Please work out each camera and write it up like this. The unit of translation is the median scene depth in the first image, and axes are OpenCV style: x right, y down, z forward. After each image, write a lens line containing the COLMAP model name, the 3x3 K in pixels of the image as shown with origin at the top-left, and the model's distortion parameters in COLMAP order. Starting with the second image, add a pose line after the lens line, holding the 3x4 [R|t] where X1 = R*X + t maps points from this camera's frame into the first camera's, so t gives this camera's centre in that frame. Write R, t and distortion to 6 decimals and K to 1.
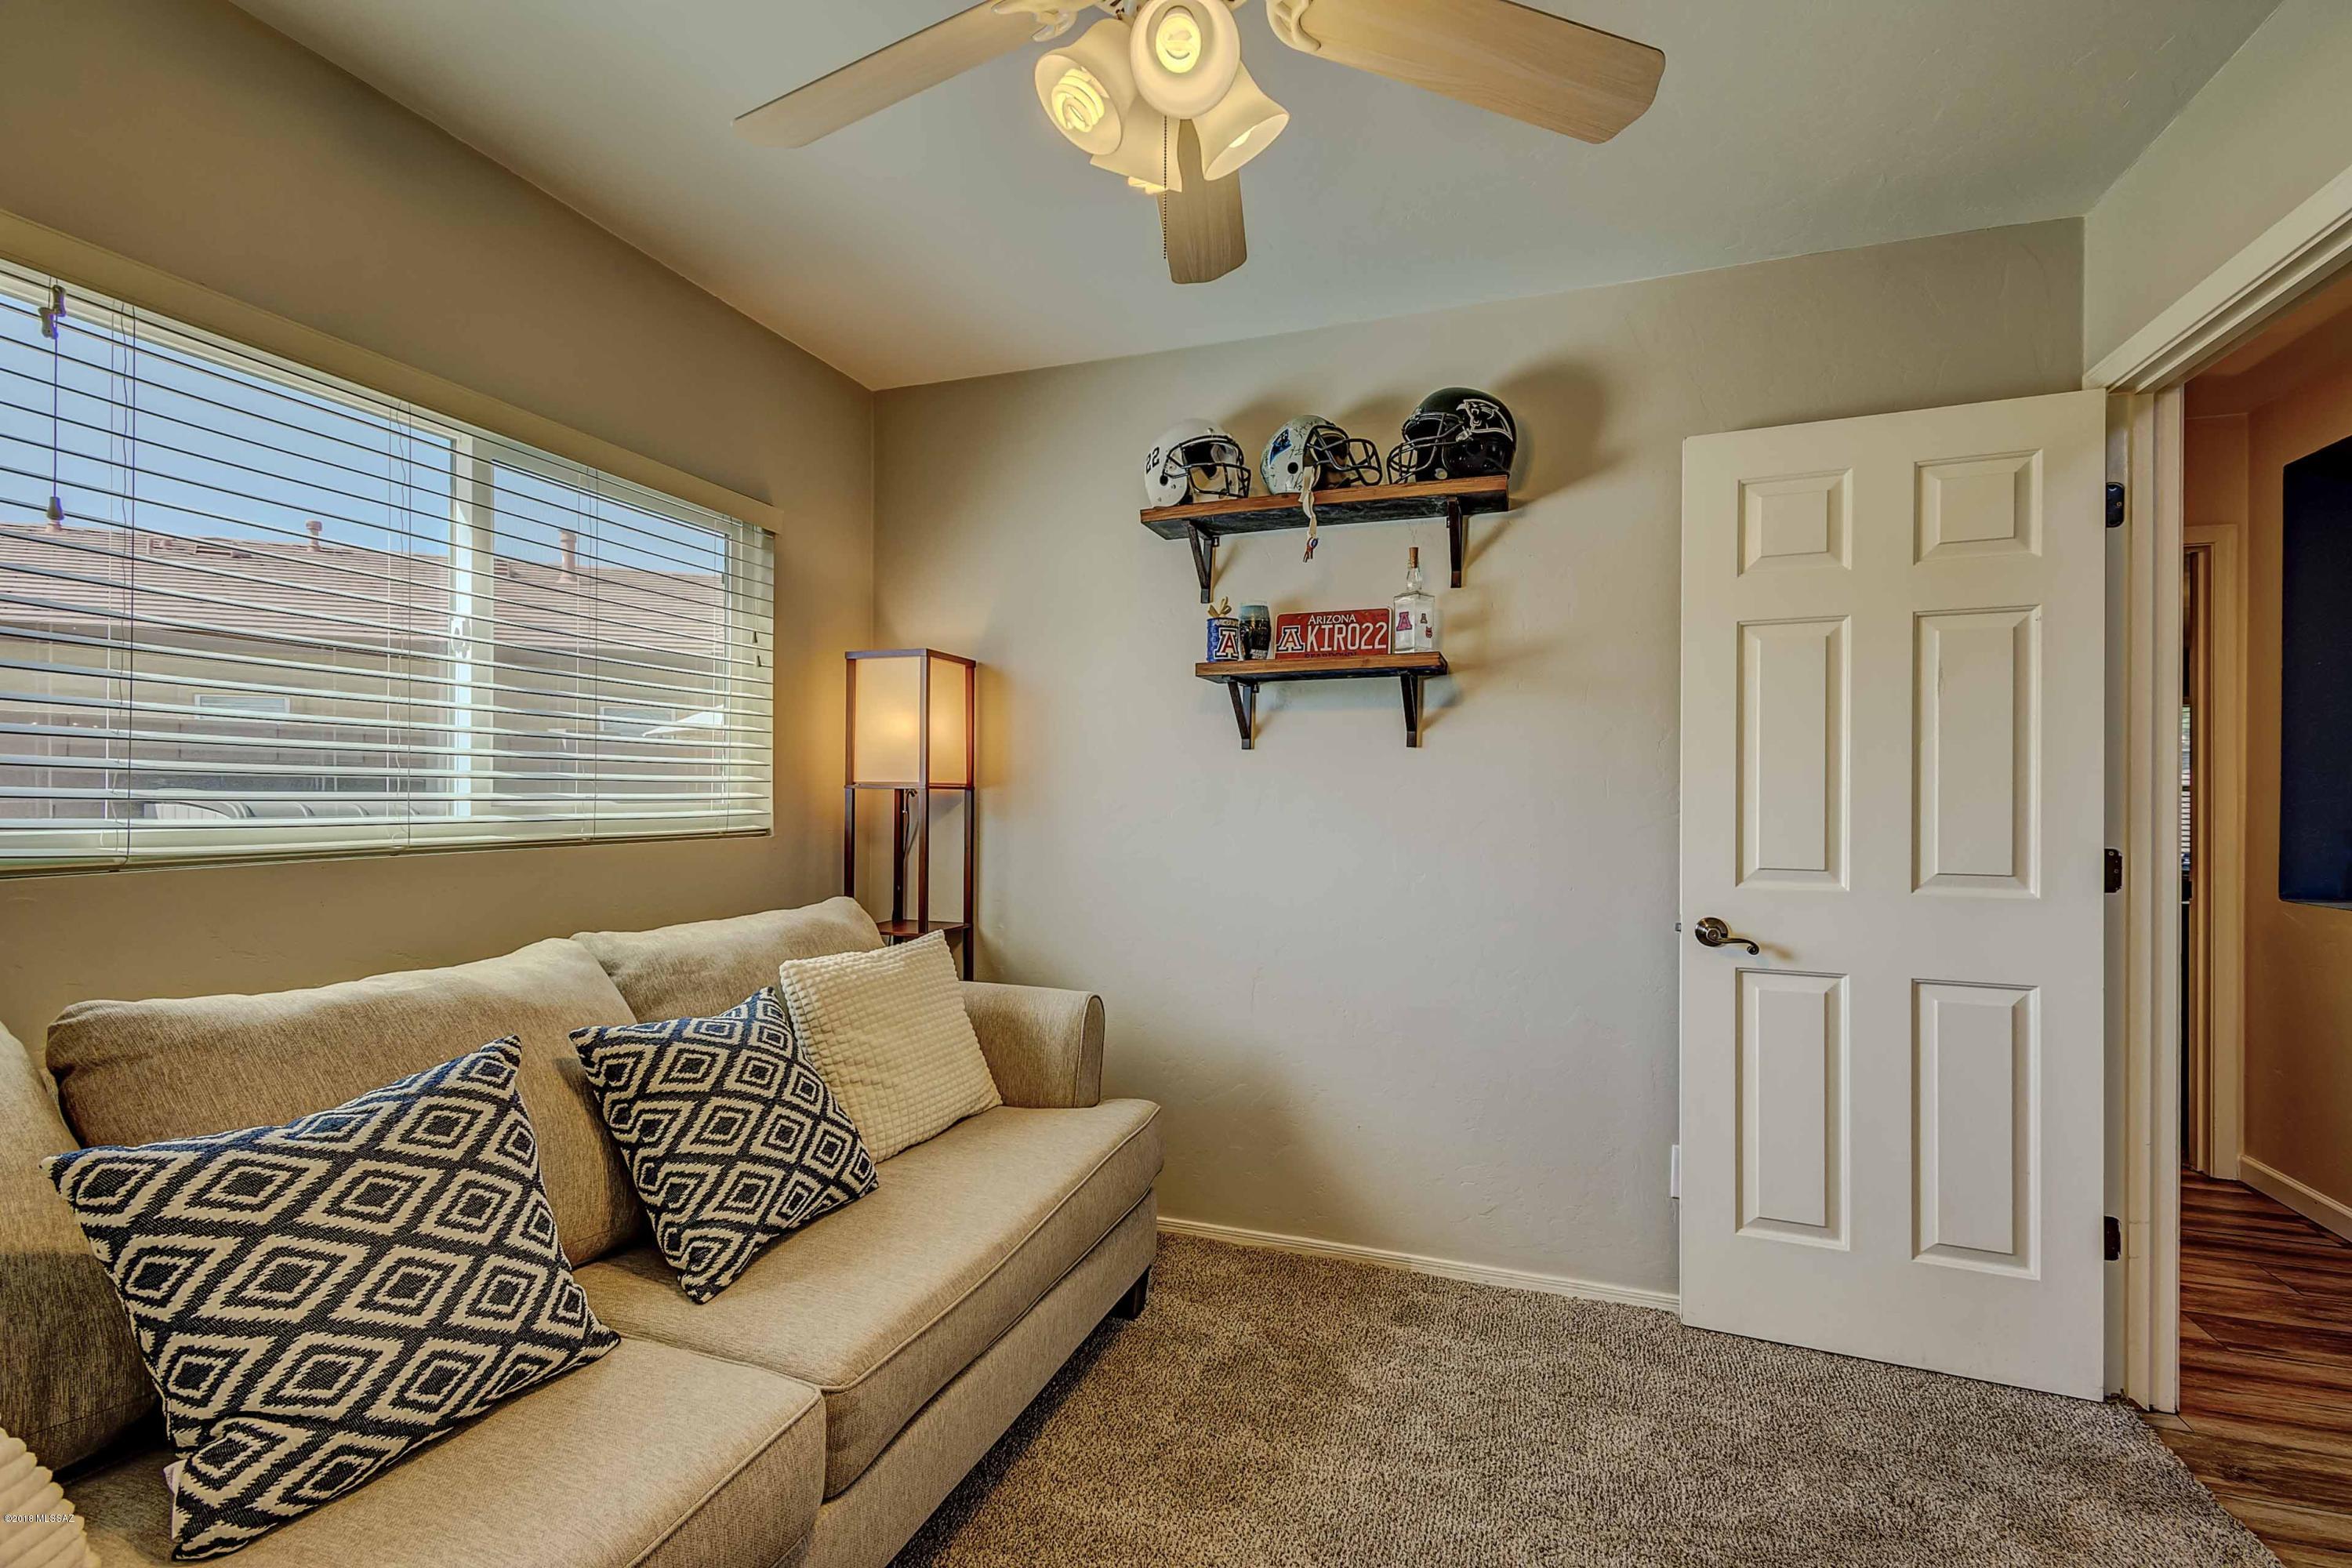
lens RADIAL K [[1050.5, 0, 1179.3], [0, 1050.5, 790.7], [0, 0, 1]] dist [0.016034, -0.004230]
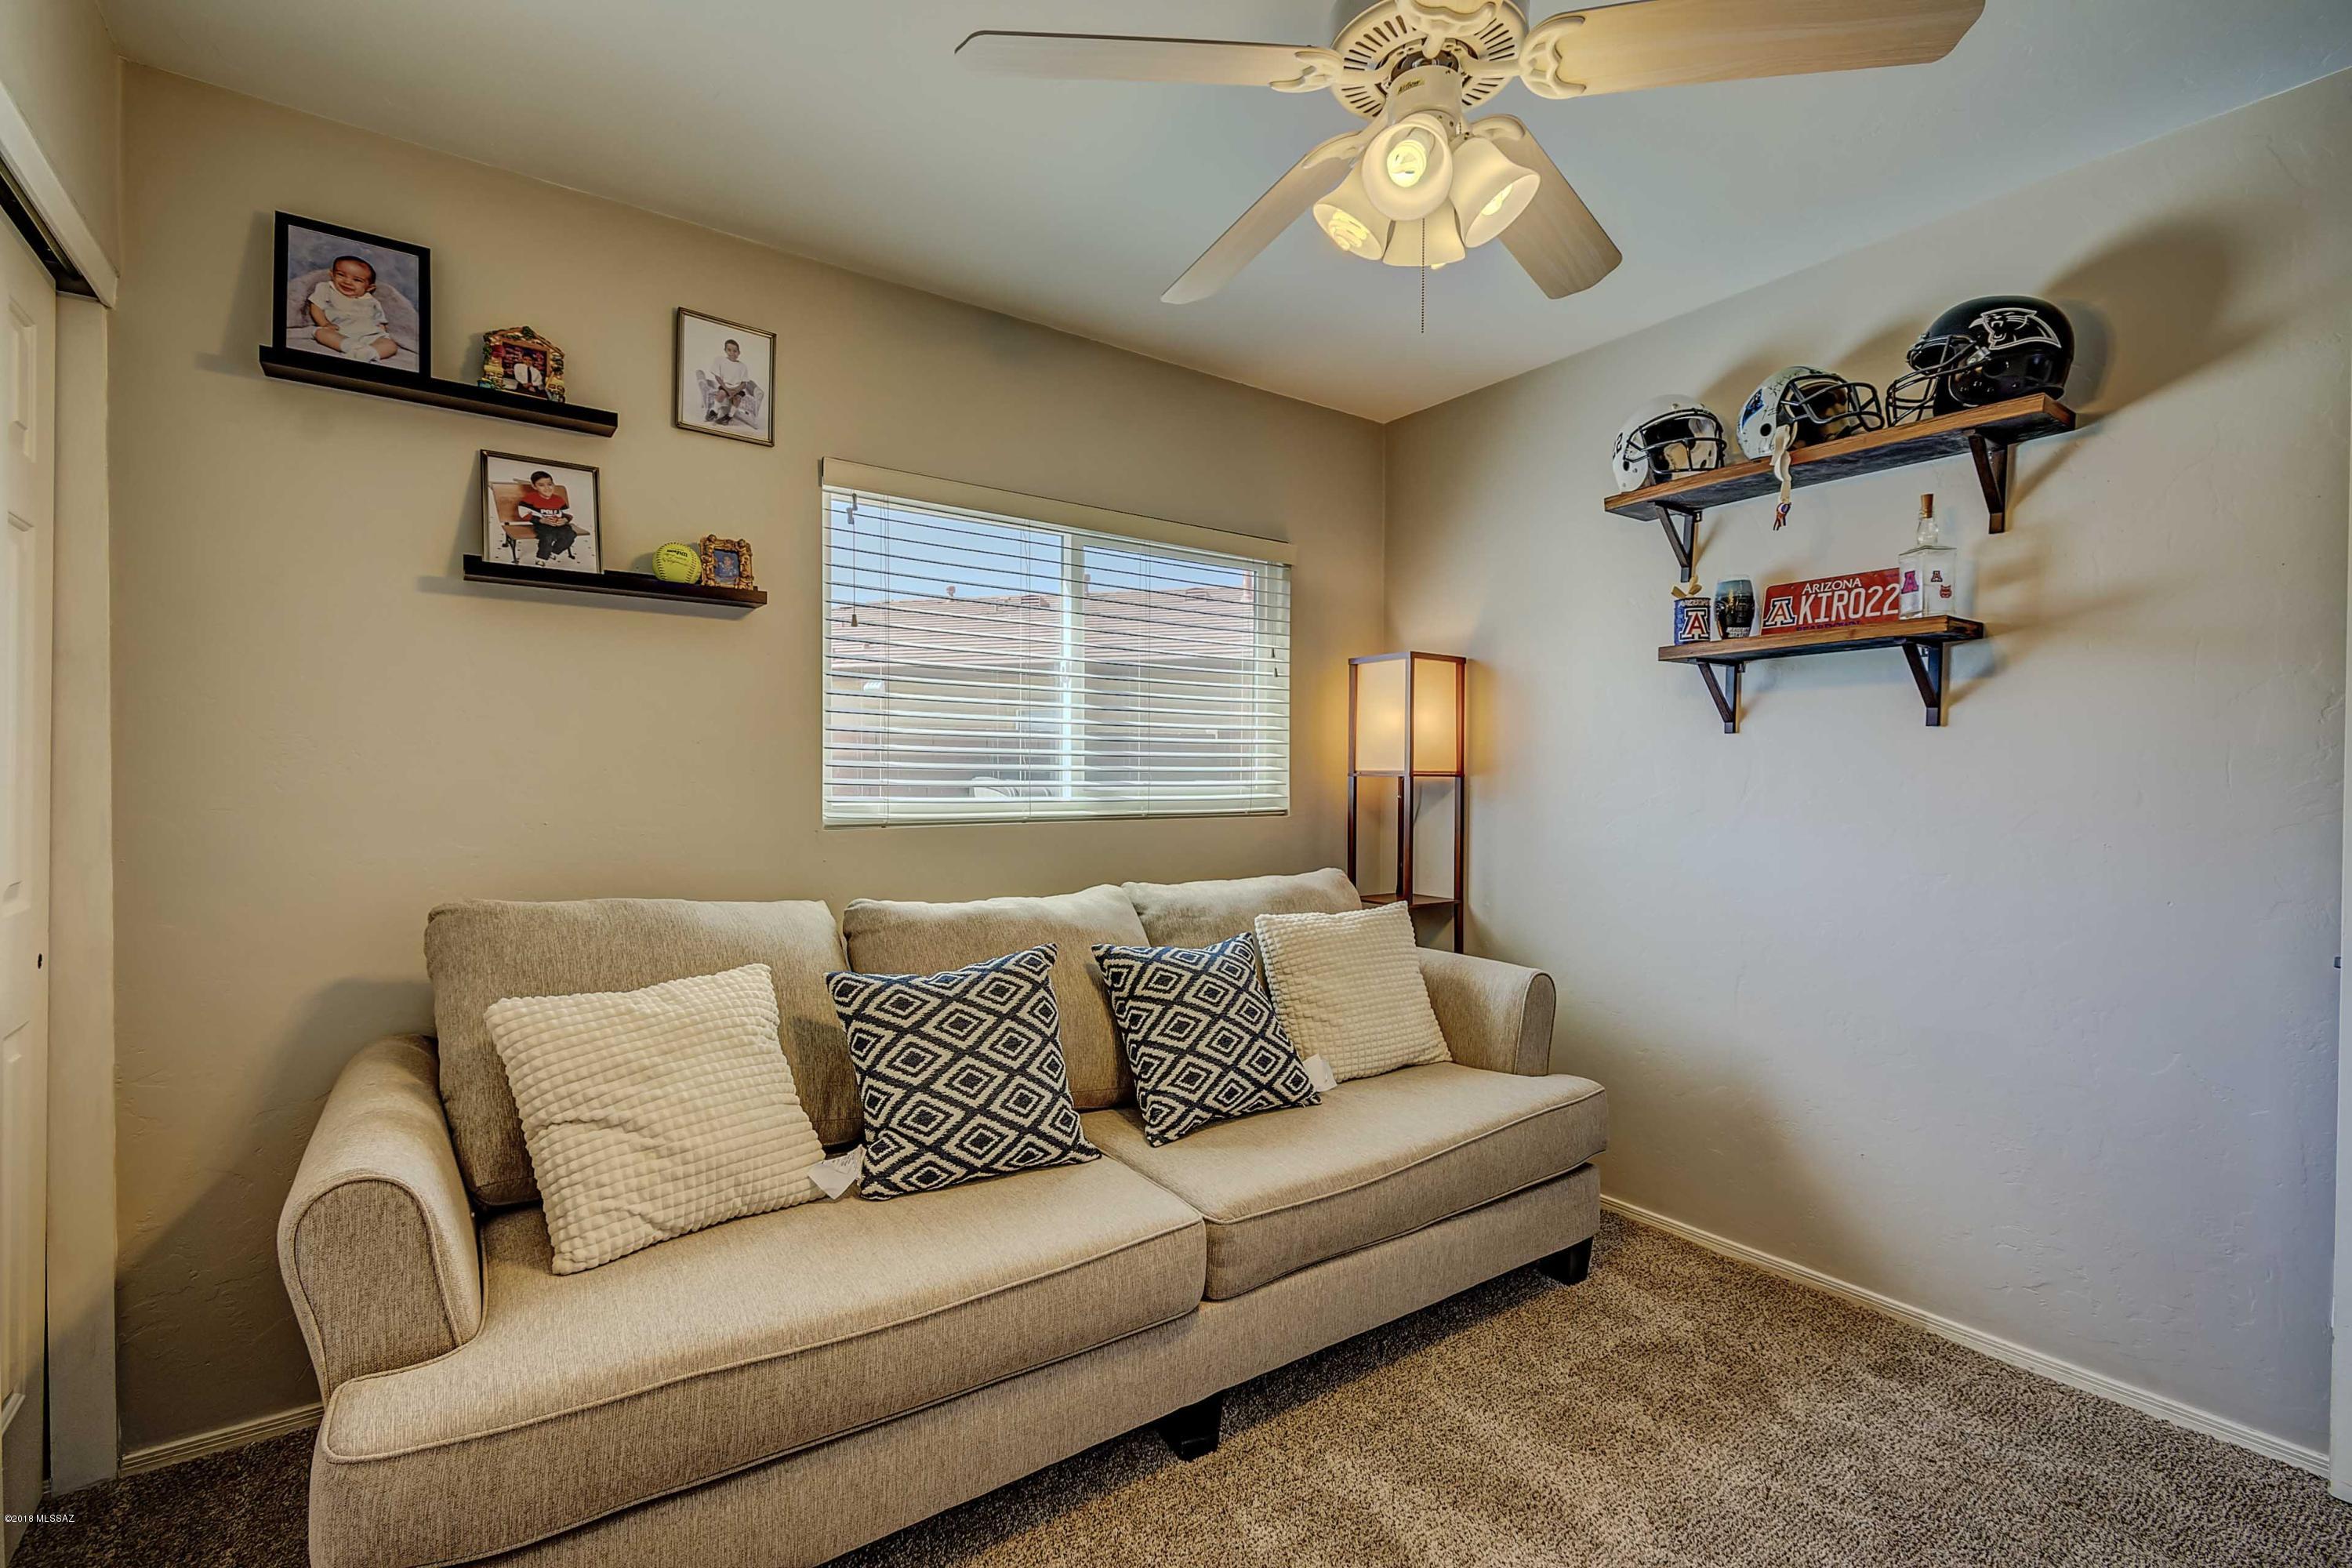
lens RADIAL K [[1050.5, 0, 1167.4], [0, 1050.5, 787.6], [0, 0, 1]] dist [0.016034, -0.004230]
pose [[0.813457, 0.002599, -0.581619, 0.243123], [0.003630, 0.999948, 0.009545, -0.001800], [0.581613, -0.009876, 0.813406, -0.076471]]
